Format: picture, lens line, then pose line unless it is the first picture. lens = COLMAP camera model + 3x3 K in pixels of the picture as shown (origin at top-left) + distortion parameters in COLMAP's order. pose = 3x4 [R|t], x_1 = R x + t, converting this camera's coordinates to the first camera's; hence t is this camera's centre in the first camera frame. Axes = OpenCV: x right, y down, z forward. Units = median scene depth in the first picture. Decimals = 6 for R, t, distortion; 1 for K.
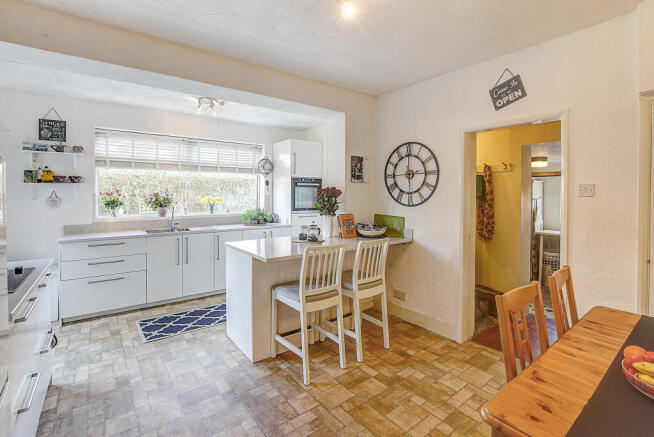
lens RADIAL K [[299.3, 0, 315.7], [0, 299.3, 194.9], [0, 0, 1]] dist [-0.017947, 0.000903]
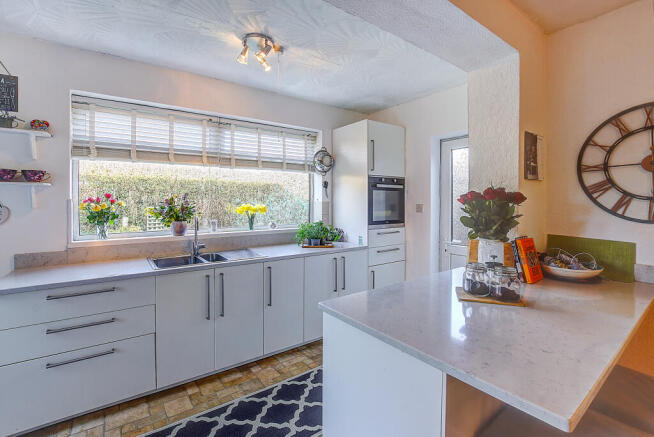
lens RADIAL K [[299.3, 0, 320.6], [0, 299.3, 202.8], [0, 0, 1]] dist [-0.017947, 0.000903]
pose [[0.999952, -0.000960, -0.009722, -0.247215], [0.001007, 0.999988, 0.004794, -0.001932], [0.009717, -0.004803, 0.999941, 0.434936]]
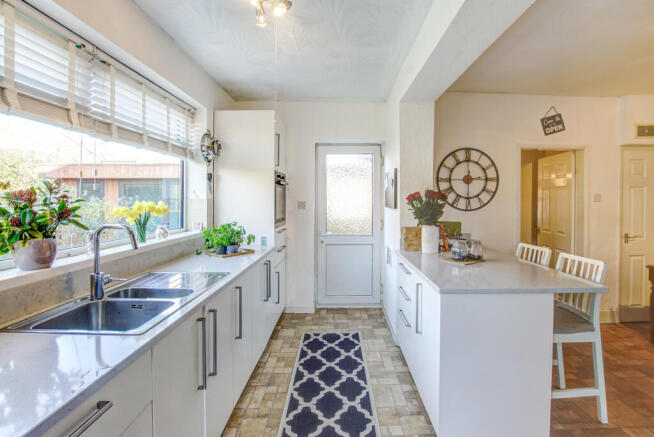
lens RADIAL K [[299.3, 0, 339.5], [0, 299.3, 198.9], [0, 0, 1]] dist [-0.017947, 0.000903]
pose [[0.583175, 0.001346, 0.812345, -0.703844], [-0.005504, 0.999982, 0.002295, -0.002721], [-0.812328, -0.005809, 0.583172, 0.696941]]
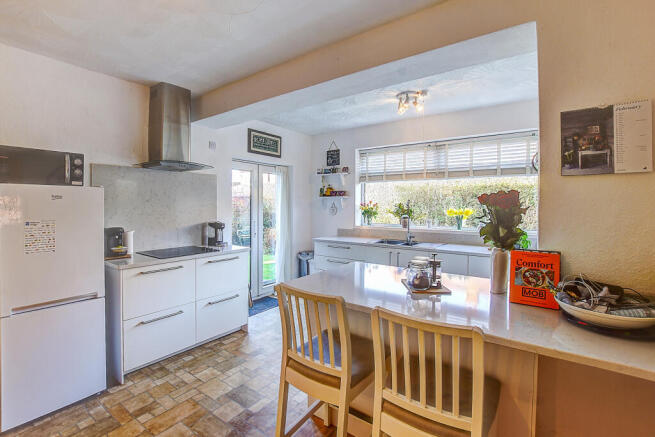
lens RADIAL K [[295.9, 0, 324.2], [0, 295.9, 204.2], [0, 0, 1]] dist [-0.014344, 0.000098]
pose [[0.305750, -0.001240, -0.952111, 0.392217], [-0.007771, 0.999963, -0.003798, 0.000162], [0.952080, 0.008560, 0.305729, 0.547434]]
